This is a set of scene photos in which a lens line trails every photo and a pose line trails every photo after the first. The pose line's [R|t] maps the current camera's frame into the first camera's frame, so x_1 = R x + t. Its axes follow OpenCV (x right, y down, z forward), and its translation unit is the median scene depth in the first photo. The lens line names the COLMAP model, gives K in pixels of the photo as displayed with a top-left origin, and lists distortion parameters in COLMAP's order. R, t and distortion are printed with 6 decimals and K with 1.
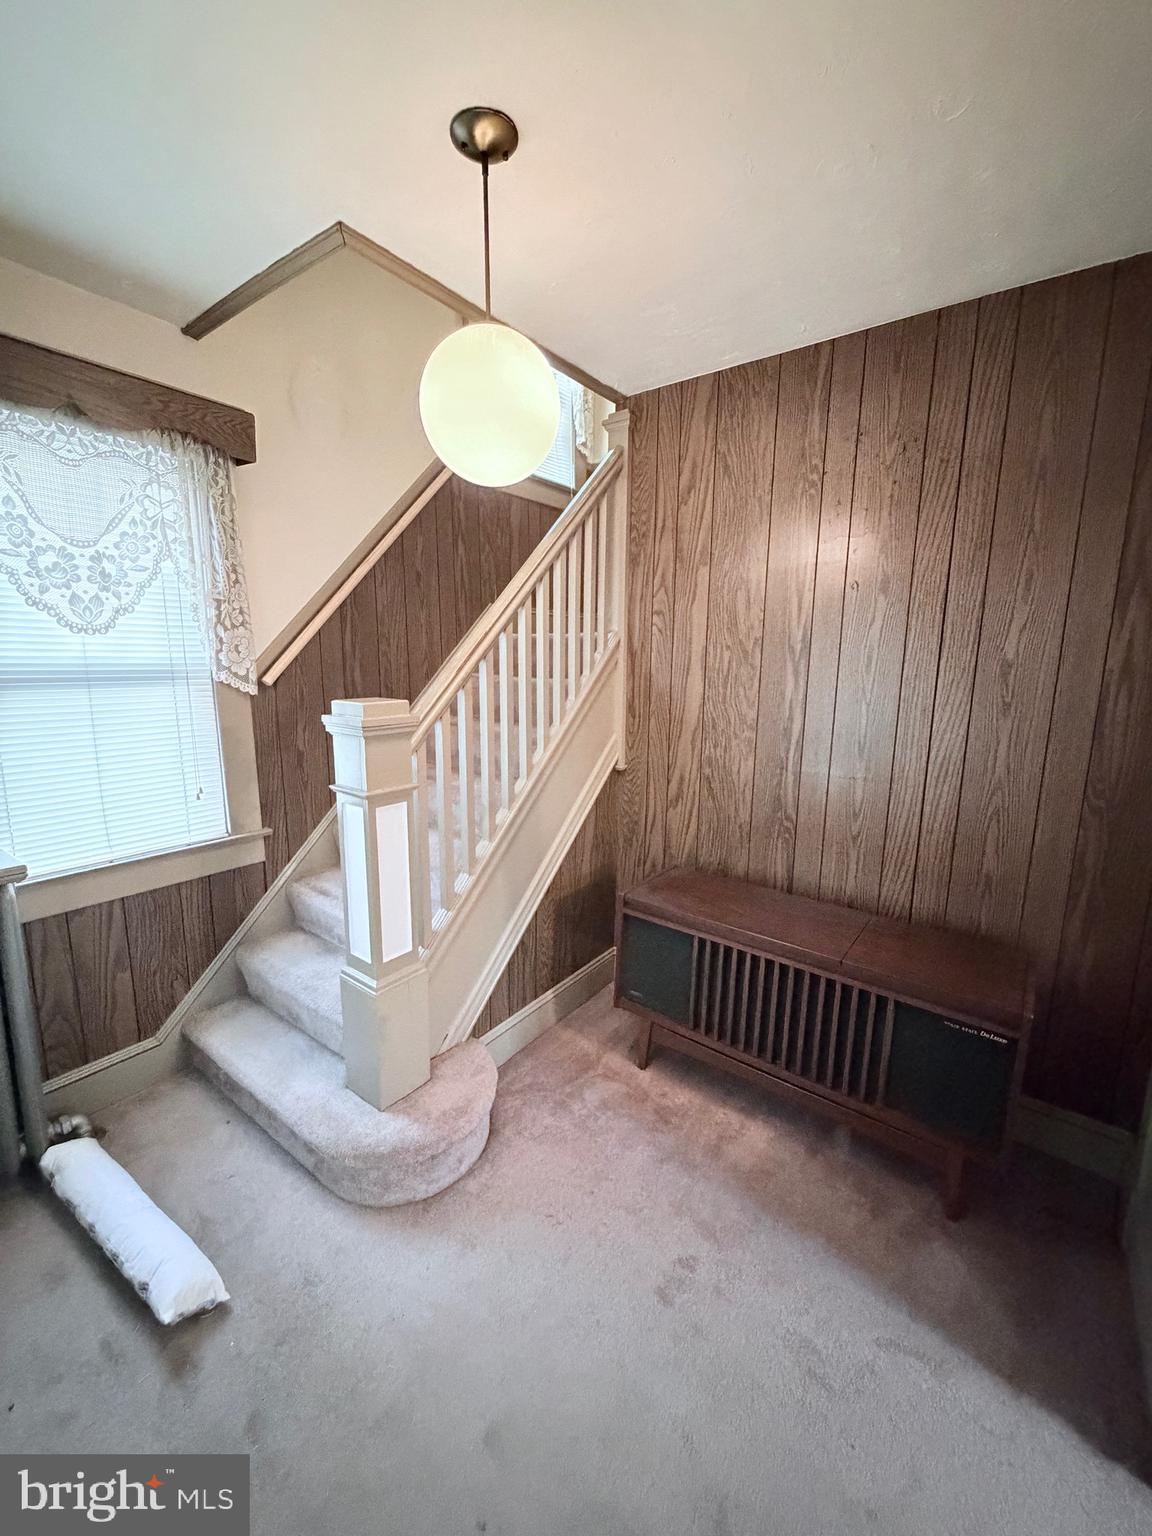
lens RADIAL K [[613.5, 0, 573.8], [0, 613.5, 767.2], [0, 0, 1]] dist [0.000188, -0.000279]
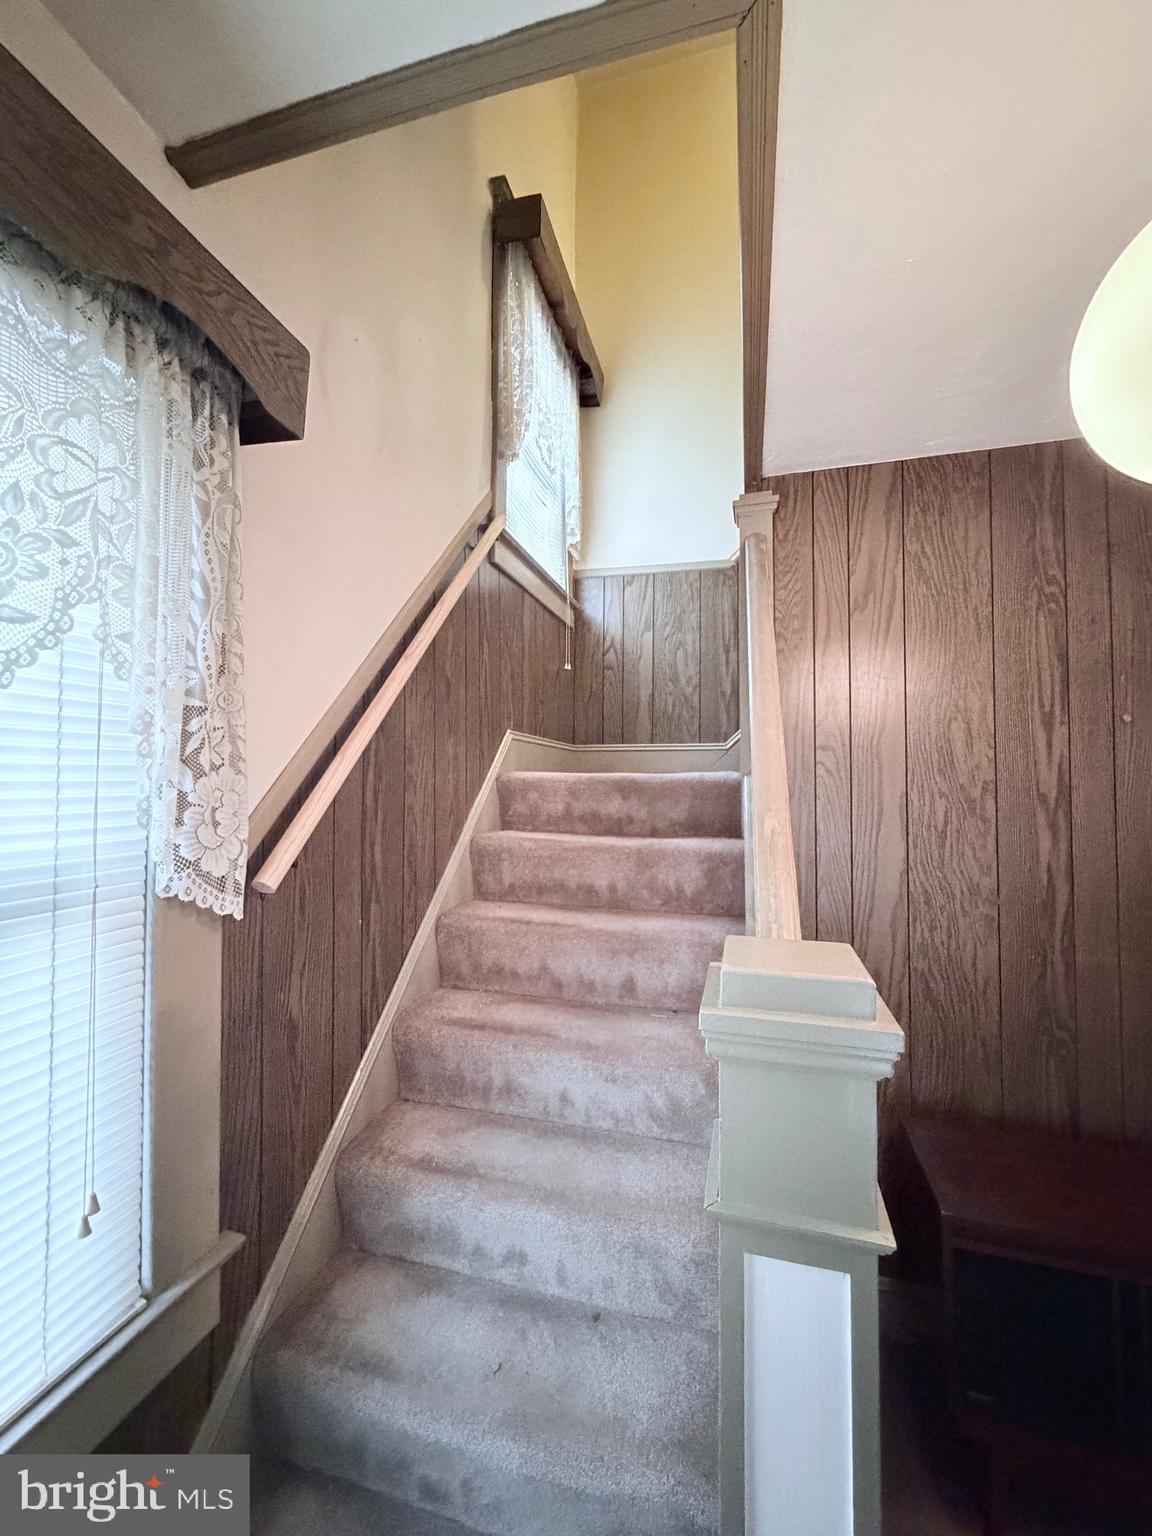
lens RADIAL K [[613.5, 0, 577.3], [0, 613.5, 766.7], [0, 0, 1]] dist [0.000188, -0.000279]
pose [[0.931067, 0.002272, 0.364840, -0.464424], [0.072116, 0.979105, -0.190136, -0.125480], [-0.357649, 0.203341, 0.911449, 0.499576]]
